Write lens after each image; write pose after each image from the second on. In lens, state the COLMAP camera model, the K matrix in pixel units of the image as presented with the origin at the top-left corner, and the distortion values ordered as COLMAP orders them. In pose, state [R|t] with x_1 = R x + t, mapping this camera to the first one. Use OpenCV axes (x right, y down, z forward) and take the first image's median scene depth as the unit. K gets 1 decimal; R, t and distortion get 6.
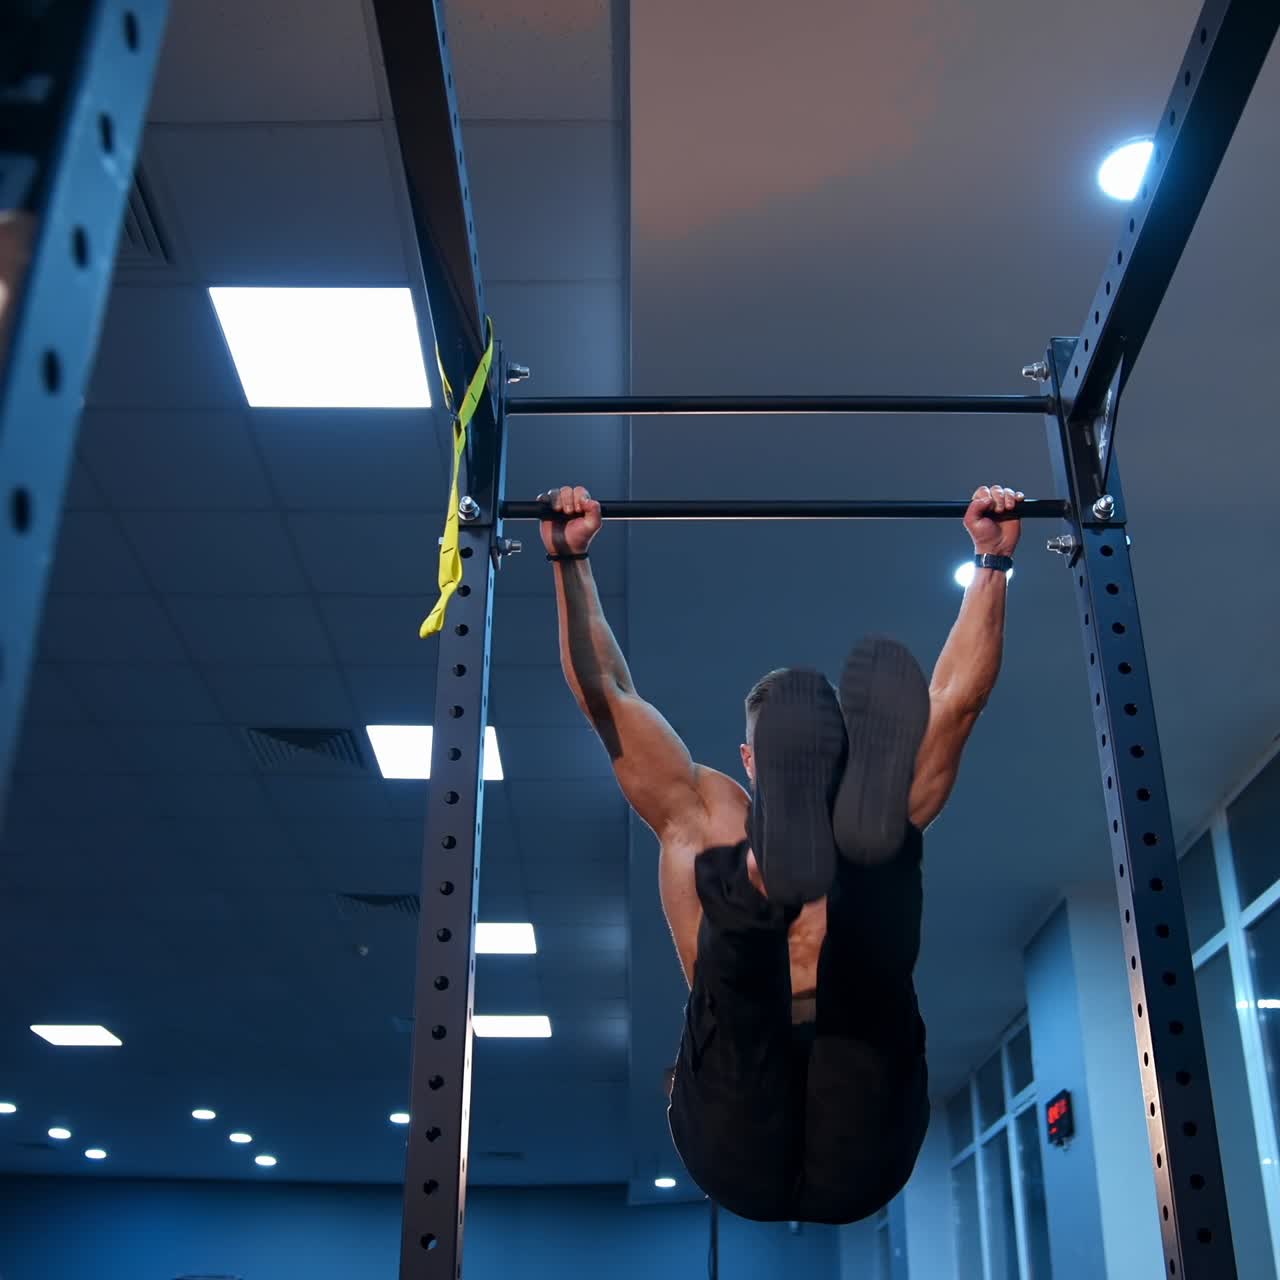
lens RADIAL K [[1578.4, 0, 640.0], [0, 1578.4, 640.0], [0, 0, 1]] dist [-0.122117, -0.010969]
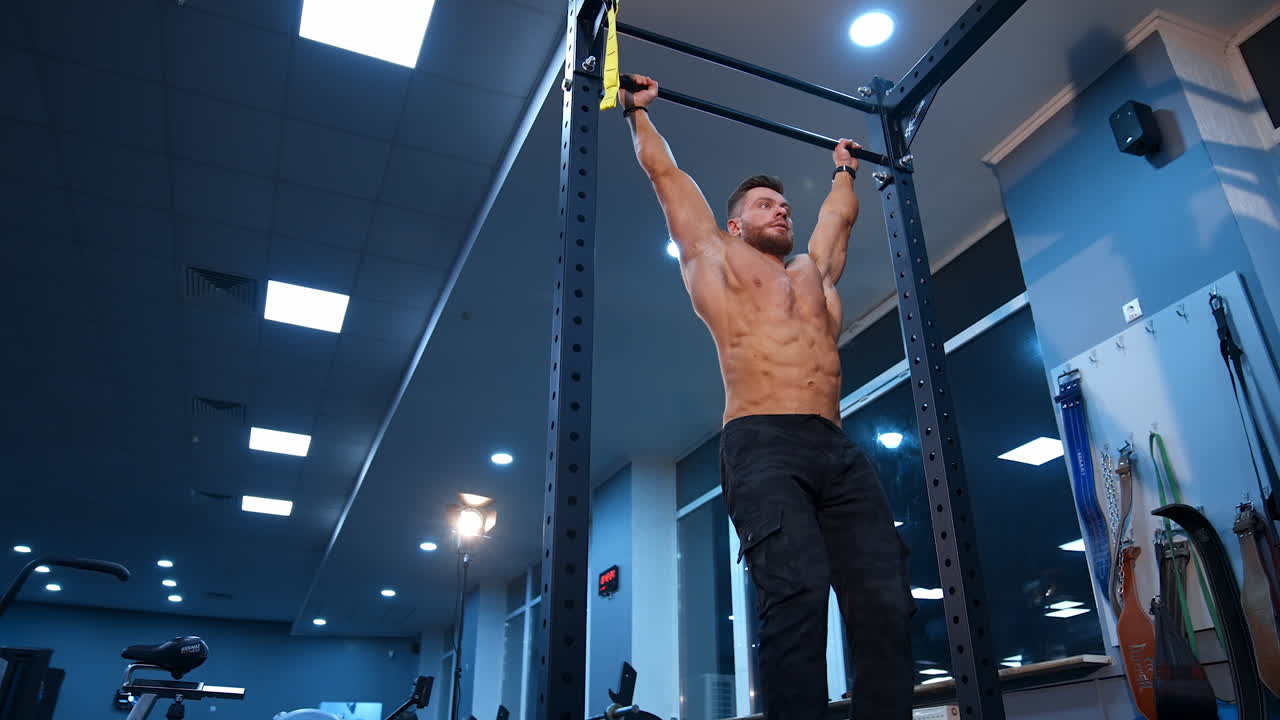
lens RADIAL K [[878.9, 0, 640.0], [0, 878.9, 360.0], [0, 0, 1]] dist [-0.104297, 0.000516]
pose [[0.914742, 0.180444, 0.361506, -0.130822], [-0.180639, 0.982977, -0.033564, 0.096103], [-0.361408, -0.034600, 0.931766, 0.049043]]
